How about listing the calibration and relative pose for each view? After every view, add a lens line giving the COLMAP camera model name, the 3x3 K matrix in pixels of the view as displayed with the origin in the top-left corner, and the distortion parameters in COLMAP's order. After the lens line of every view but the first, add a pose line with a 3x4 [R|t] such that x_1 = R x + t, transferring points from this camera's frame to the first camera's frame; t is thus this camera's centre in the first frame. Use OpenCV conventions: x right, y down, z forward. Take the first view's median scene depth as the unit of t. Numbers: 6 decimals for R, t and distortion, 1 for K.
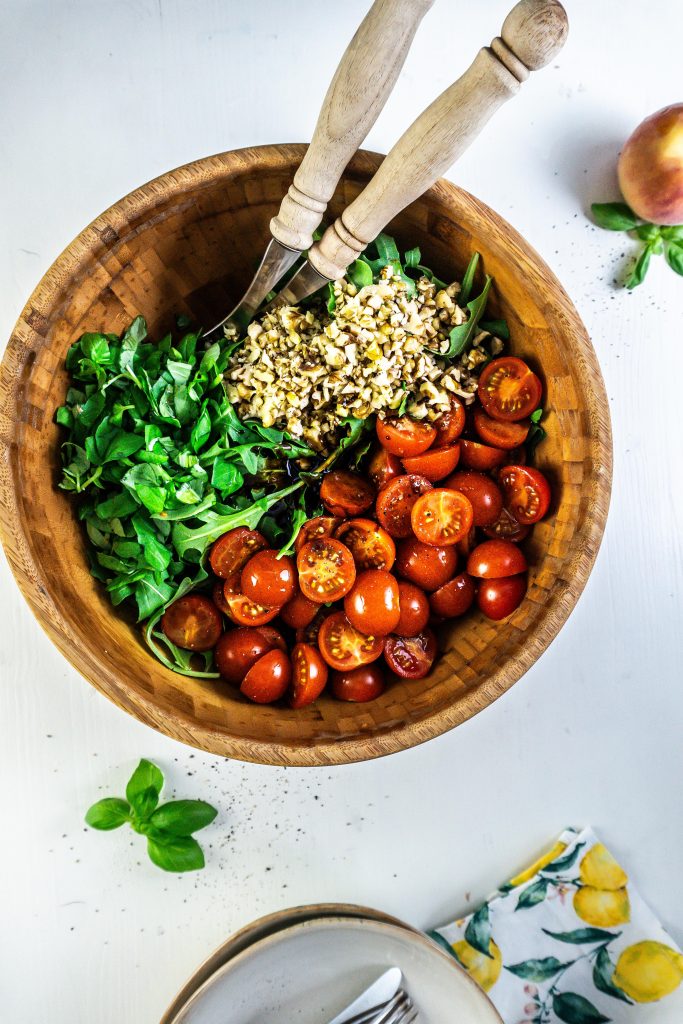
lens RADIAL K [[732.8, 0, 341.5], [0, 732.8, 512.0], [0, 0, 1]] dist [0.004614, -0.009194]
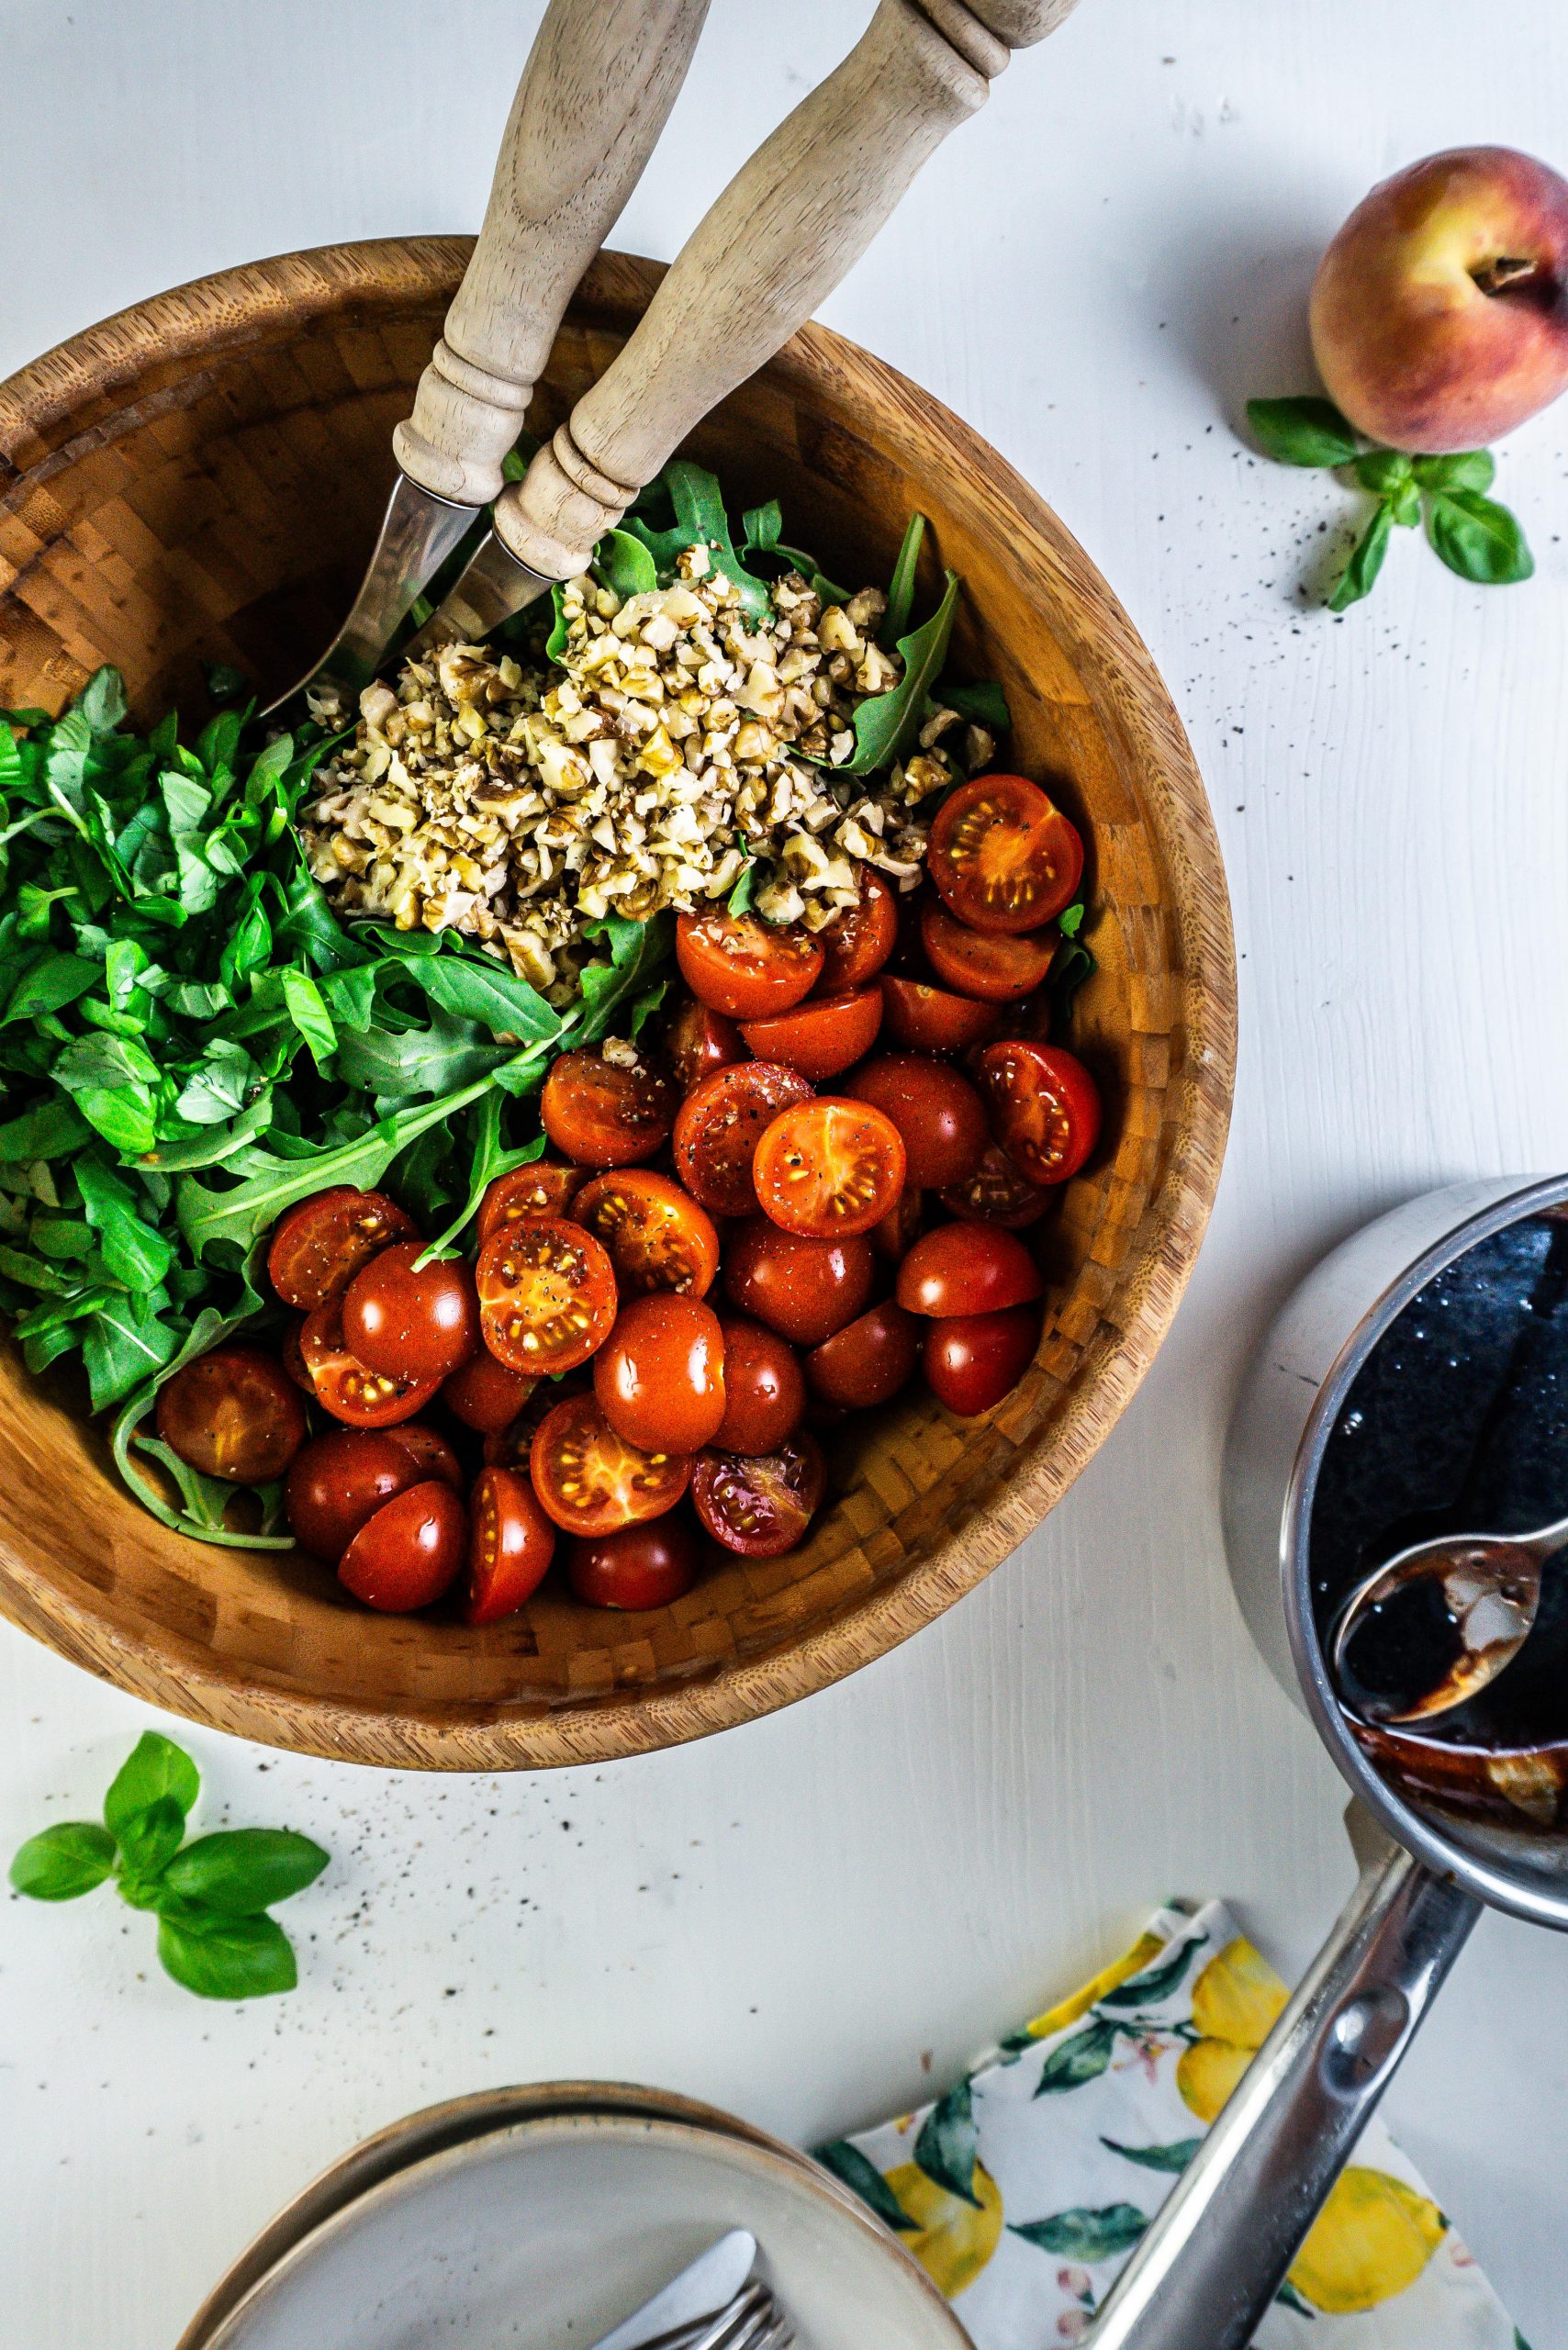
lens RADIAL K [[1681.7, 0, 784.0], [0, 1681.7, 1175.0], [0, 0, 1]] dist [0.004614, -0.009194]
pose [[0.999954, 0.008917, -0.003649, 0.113015], [-0.008811, 0.999569, 0.027988, -0.014095], [0.003897, -0.027955, 0.999602, 0.058552]]
